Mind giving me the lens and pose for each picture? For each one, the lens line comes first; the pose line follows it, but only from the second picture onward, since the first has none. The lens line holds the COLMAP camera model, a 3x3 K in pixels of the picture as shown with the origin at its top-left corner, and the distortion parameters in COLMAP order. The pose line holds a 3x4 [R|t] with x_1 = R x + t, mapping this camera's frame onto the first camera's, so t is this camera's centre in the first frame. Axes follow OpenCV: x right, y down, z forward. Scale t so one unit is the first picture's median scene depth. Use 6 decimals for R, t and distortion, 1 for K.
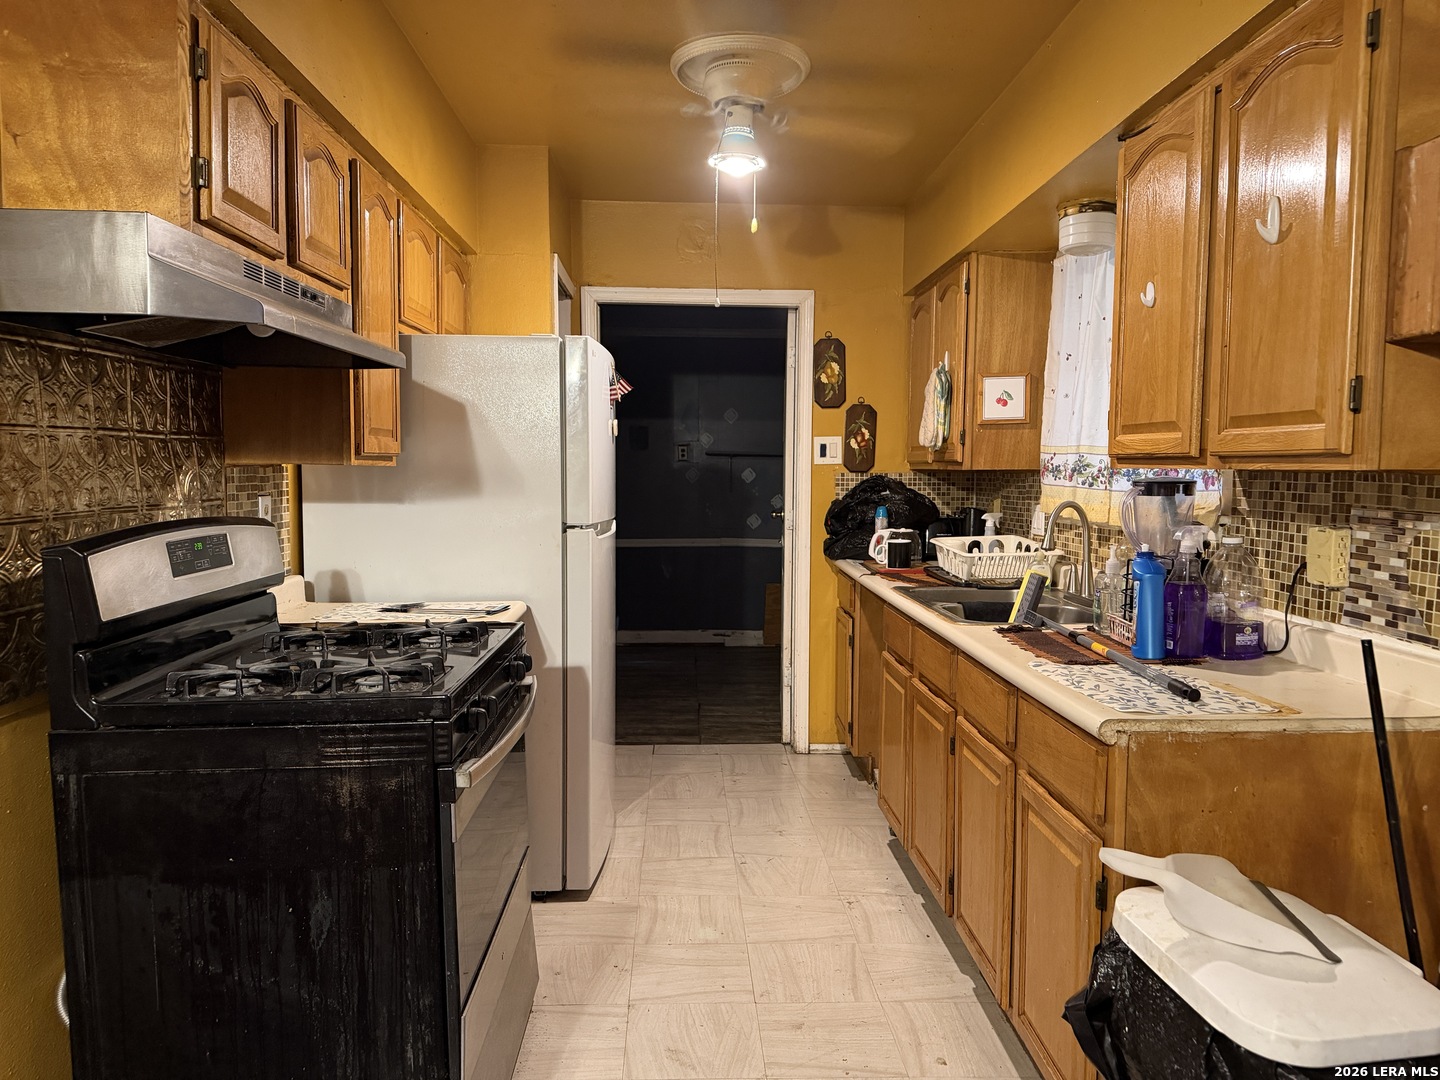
lens RADIAL K [[1018.3, 0, 721.8], [0, 1018.3, 546.6], [0, 0, 1]] dist [0.058291, -0.061158]
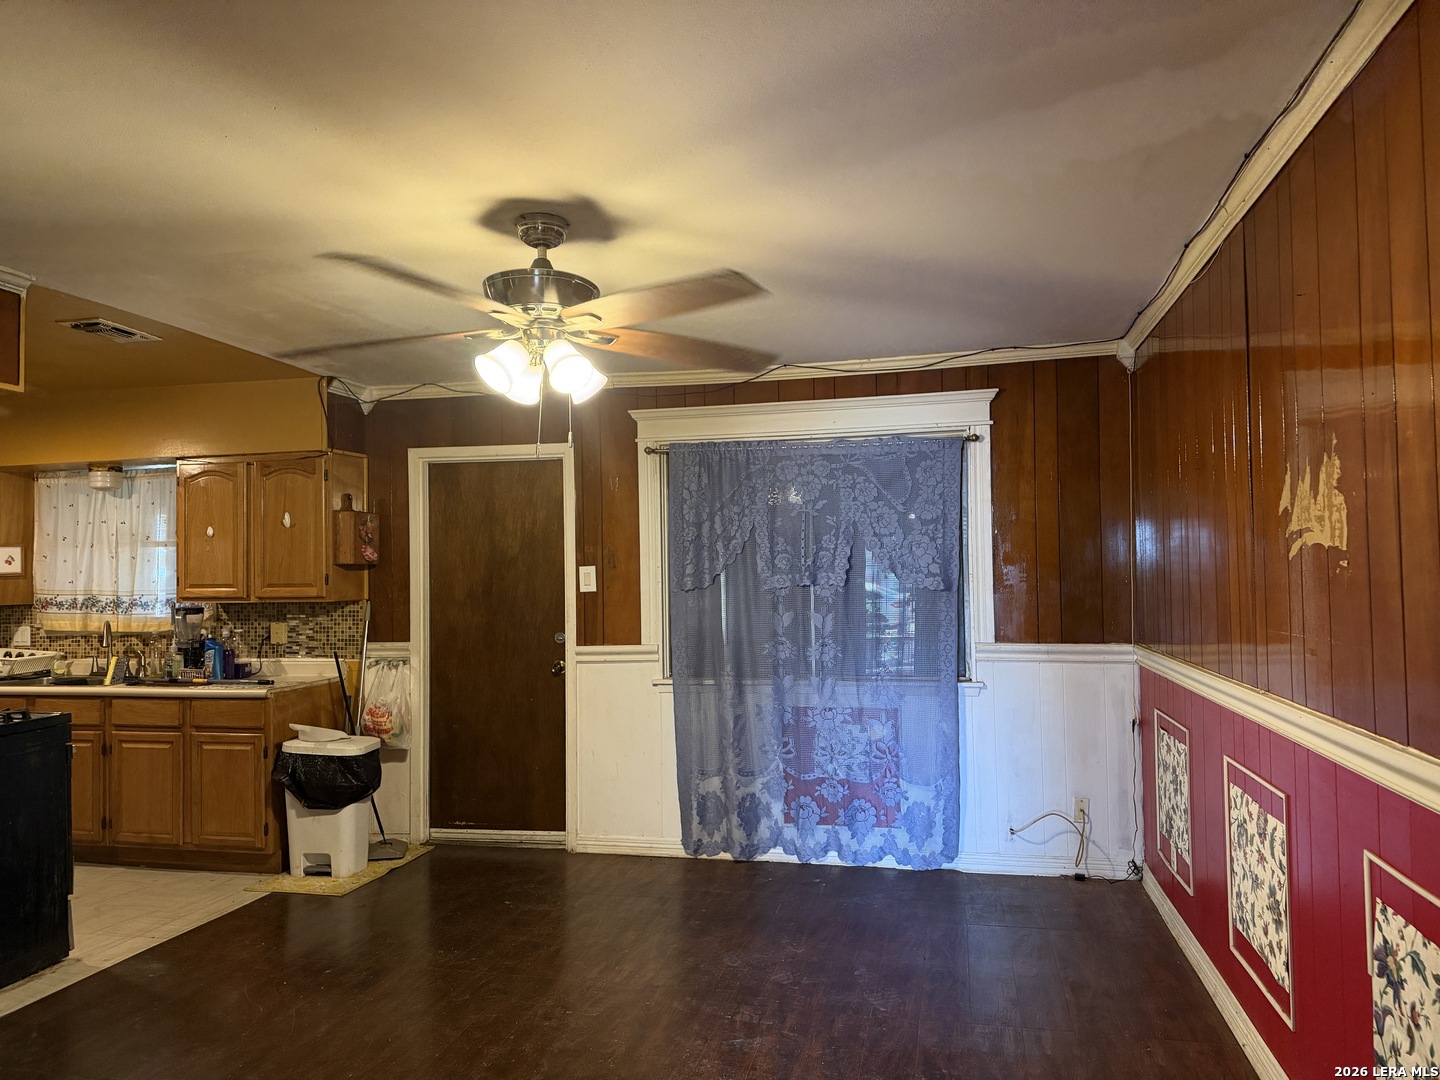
lens RADIAL K [[1018.3, 0, 718.9], [0, 1018.3, 541.8], [0, 0, 1]] dist [0.058291, -0.061158]
pose [[0.270392, 0.019355, 0.962556, -1.621338], [0.091592, 0.994746, -0.045732, 0.000694], [-0.958383, 0.100528, 0.267199, -0.811843]]
